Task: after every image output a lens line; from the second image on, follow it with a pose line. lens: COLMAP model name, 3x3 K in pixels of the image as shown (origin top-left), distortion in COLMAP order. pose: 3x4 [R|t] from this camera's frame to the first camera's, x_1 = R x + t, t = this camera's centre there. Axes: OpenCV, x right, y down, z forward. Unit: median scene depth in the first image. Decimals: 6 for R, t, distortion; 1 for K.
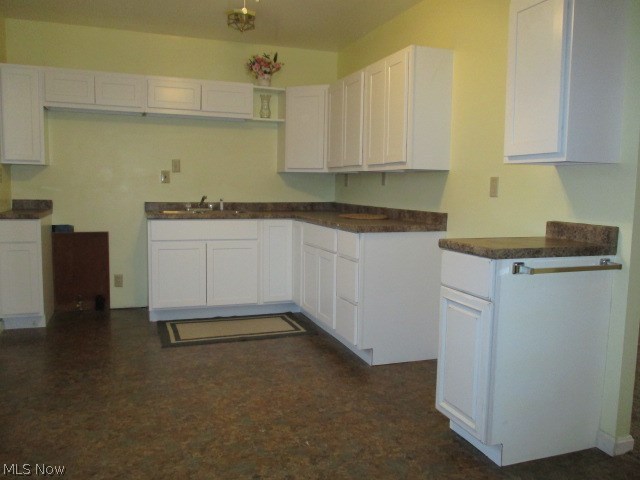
lens RADIAL K [[538.0, 0, 320.0], [0, 538.0, 240.0], [0, 0, 1]] dist [0.002606, 0.009144]
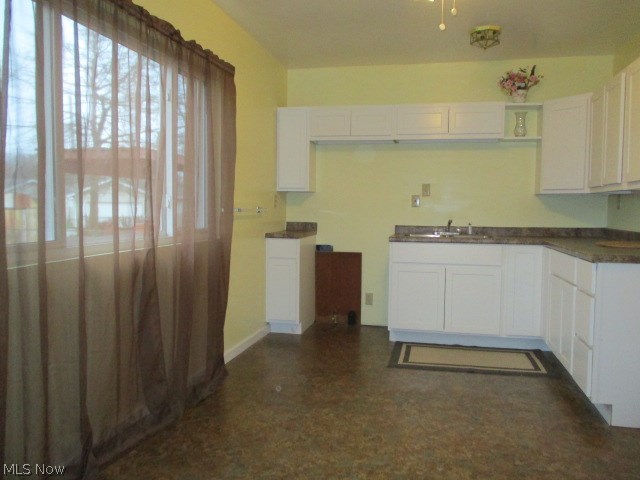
lens RADIAL K [[538.0, 0, 320.0], [0, 538.0, 240.0], [0, 0, 1]] dist [0.002606, 0.009144]
pose [[0.856023, 0.024282, -0.516368, 0.097638], [-0.049514, 0.998155, -0.035146, 0.001882], [0.514562, 0.055653, 0.855645, 0.041010]]
